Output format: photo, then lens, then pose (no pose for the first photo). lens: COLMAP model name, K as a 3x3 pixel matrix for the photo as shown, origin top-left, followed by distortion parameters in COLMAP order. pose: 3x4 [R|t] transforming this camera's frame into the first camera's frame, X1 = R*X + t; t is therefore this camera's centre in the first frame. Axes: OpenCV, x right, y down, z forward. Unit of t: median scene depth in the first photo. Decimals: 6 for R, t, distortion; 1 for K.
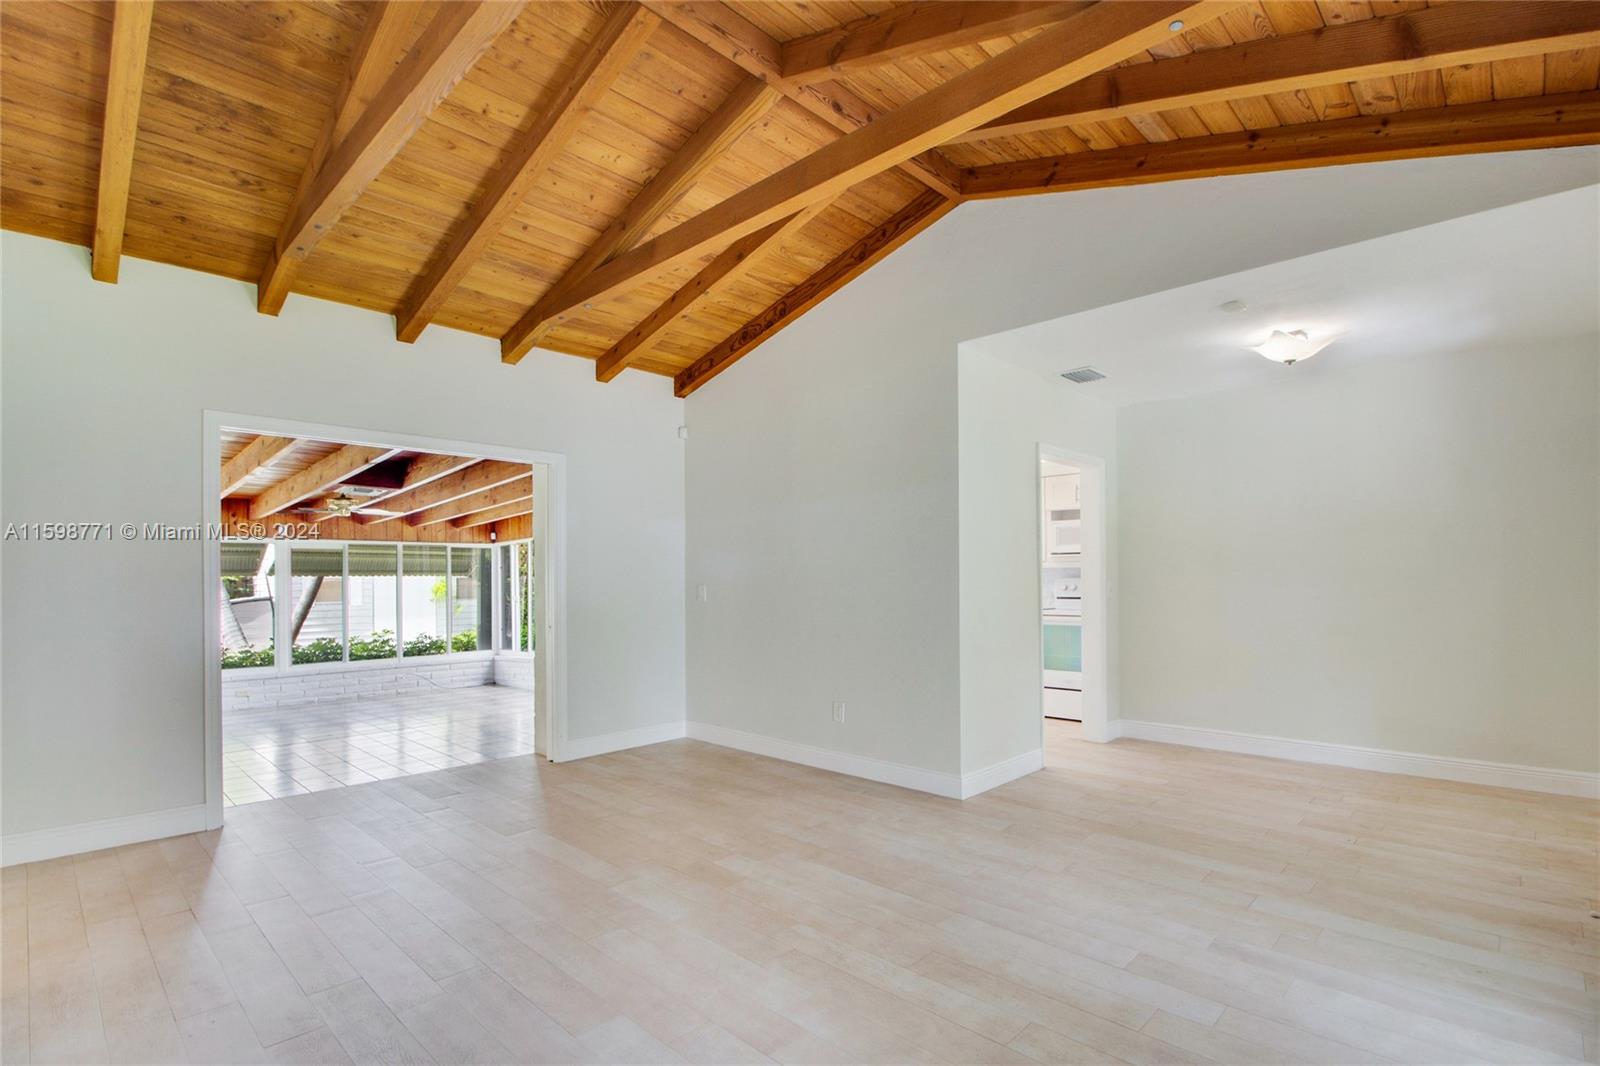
lens RADIAL K [[752.0, 0, 803.4], [0, 752.0, 580.4], [0, 0, 1]] dist [0.004767, 0.000496]
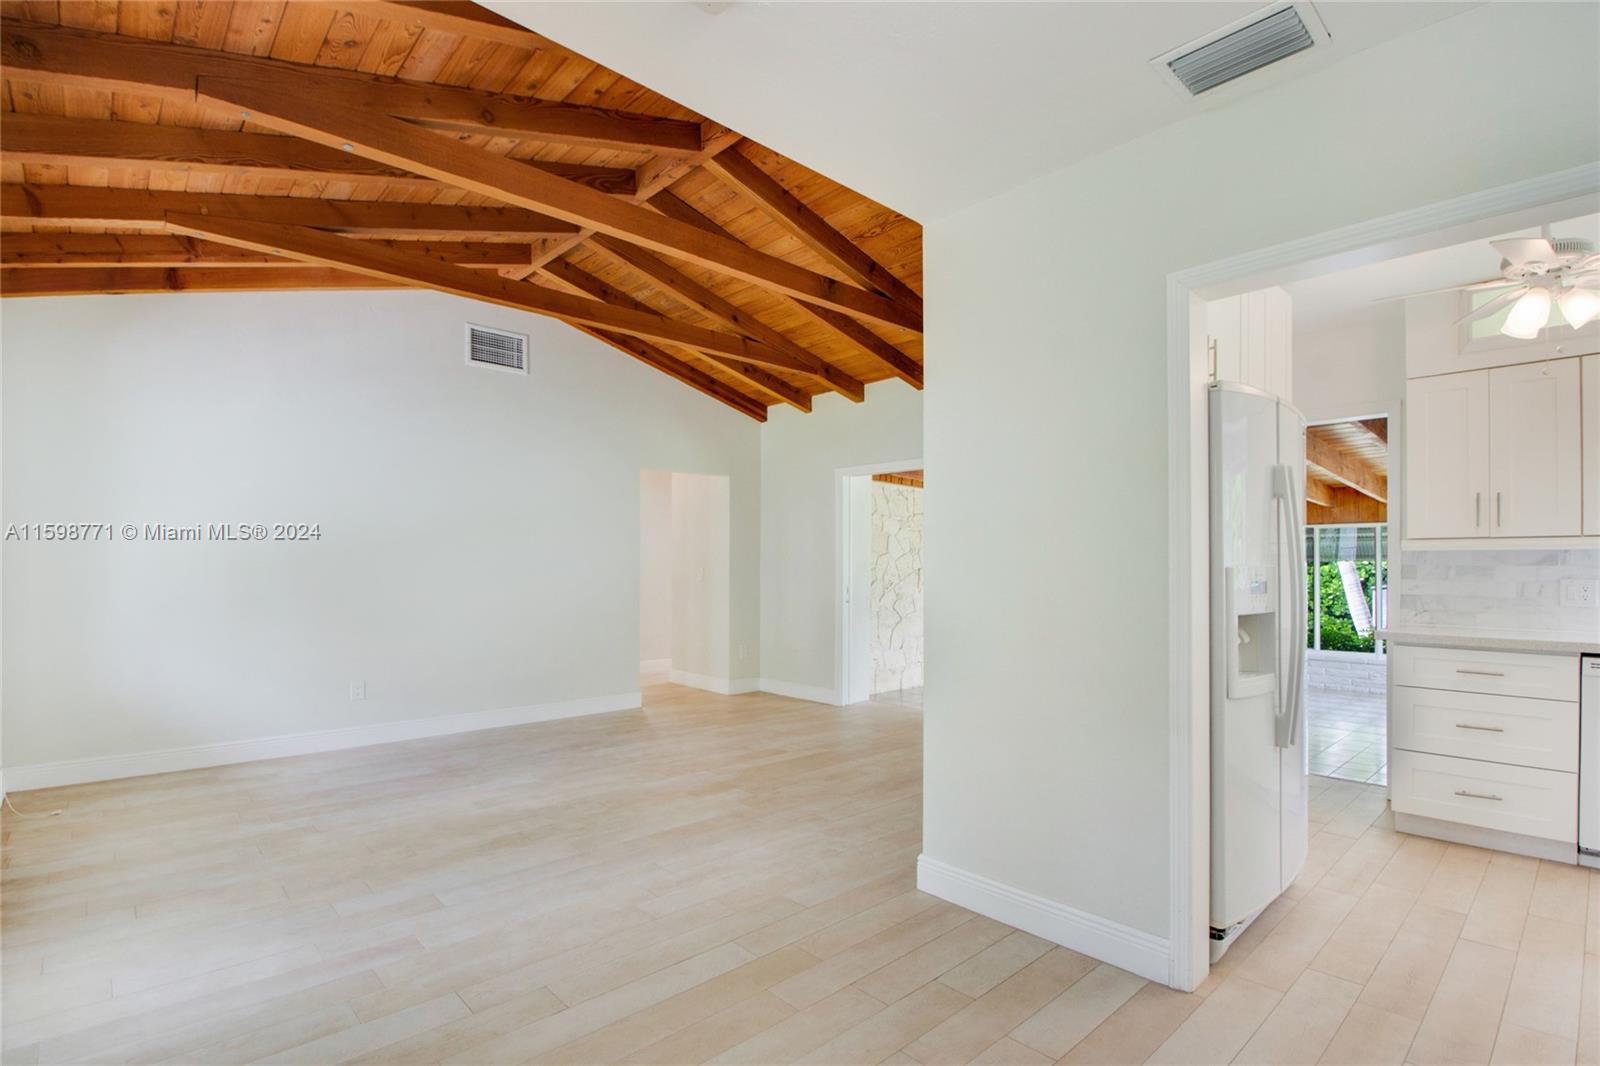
lens RADIAL K [[764.6, 0, 826.8], [0, 764.6, 532.3], [0, 0, 1]] dist [0.002451, 0.000023]
pose [[-0.030378, -0.030866, -0.999062, 1.176209], [-0.010431, 0.999478, -0.030561, -0.016110], [0.999484, 0.009493, -0.030684, 1.193834]]
